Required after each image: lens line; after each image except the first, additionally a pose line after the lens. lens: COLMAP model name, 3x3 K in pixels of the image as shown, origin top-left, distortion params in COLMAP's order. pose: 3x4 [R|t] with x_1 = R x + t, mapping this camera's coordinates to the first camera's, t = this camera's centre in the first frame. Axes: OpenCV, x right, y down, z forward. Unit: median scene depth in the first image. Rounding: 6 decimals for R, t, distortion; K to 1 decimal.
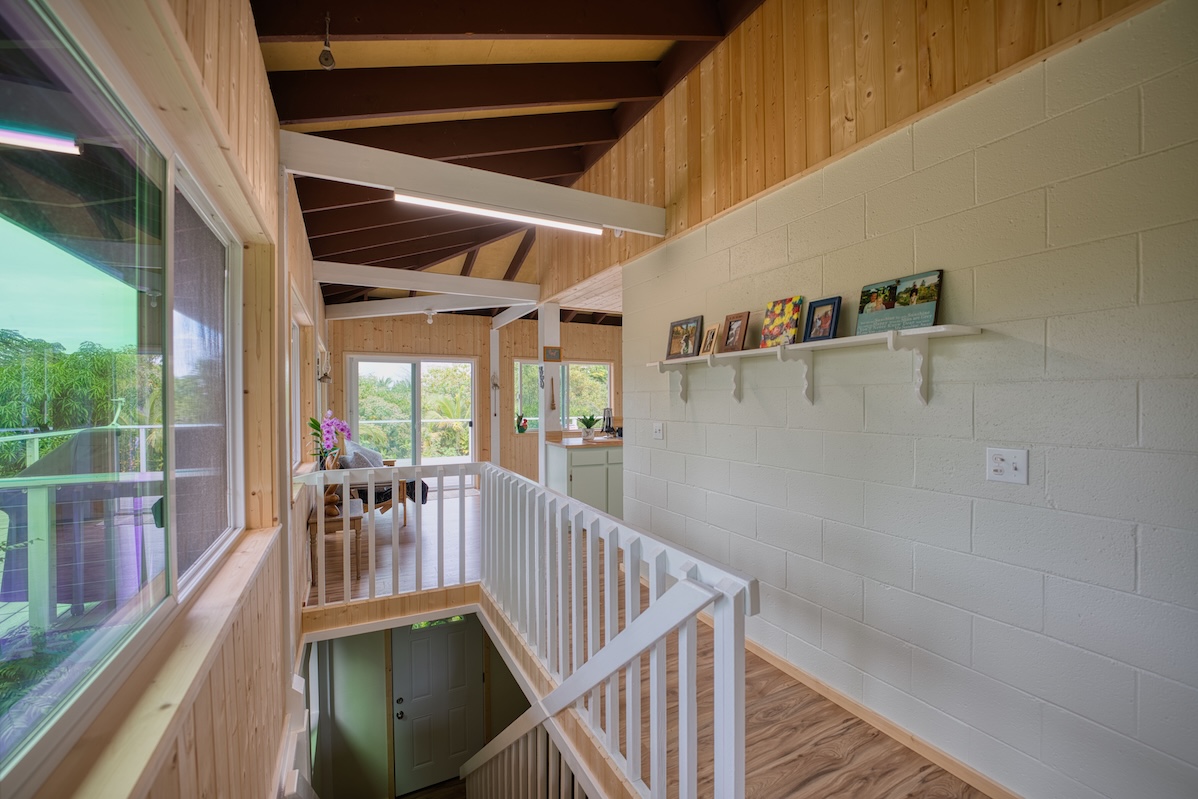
lens RADIAL K [[485.2, 0, 596.5], [0, 485.2, 403.8], [0, 0, 1]] dist [-0.018613, 0.000144]
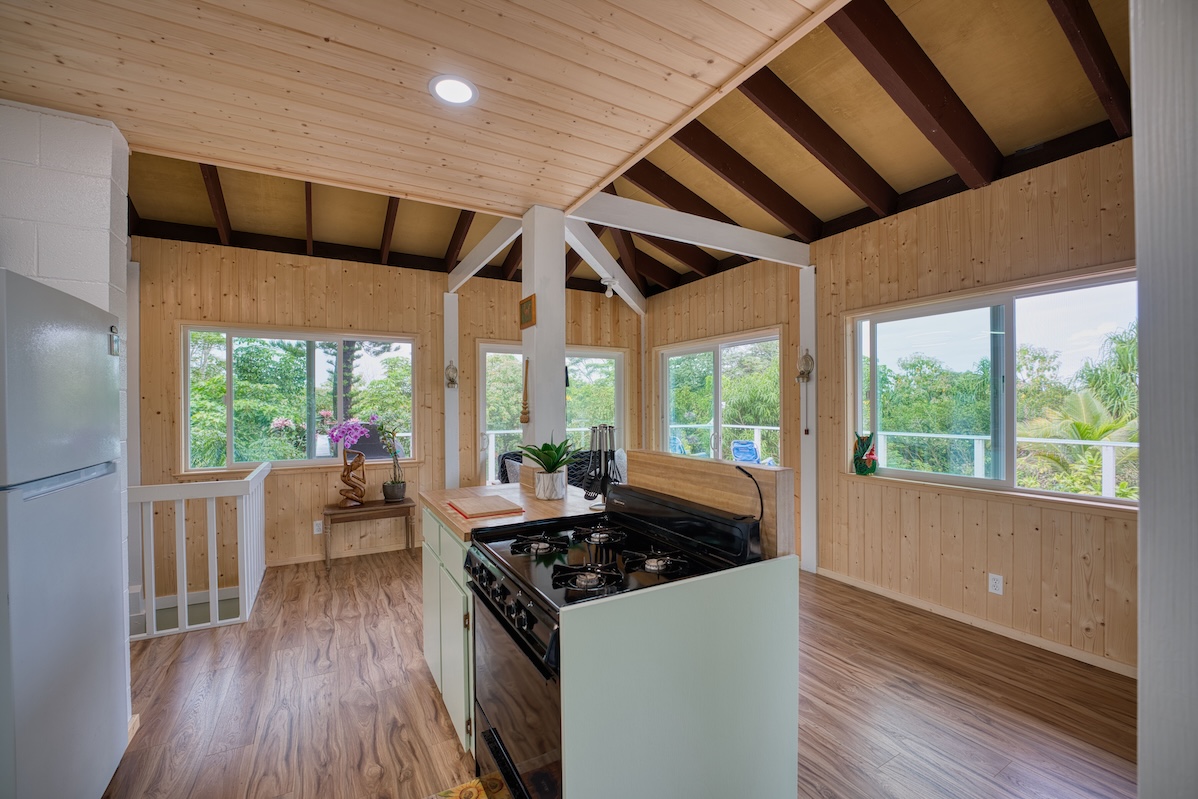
lens RADIAL K [[485.2, 0, 596.4], [0, 485.2, 405.0], [0, 0, 1]] dist [-0.018613, 0.000144]
pose [[0.046968, 0.001216, -0.998896, 0.295618], [-0.004252, 0.999990, 0.001017, -0.005261], [0.998887, 0.004199, 0.046973, 0.756418]]
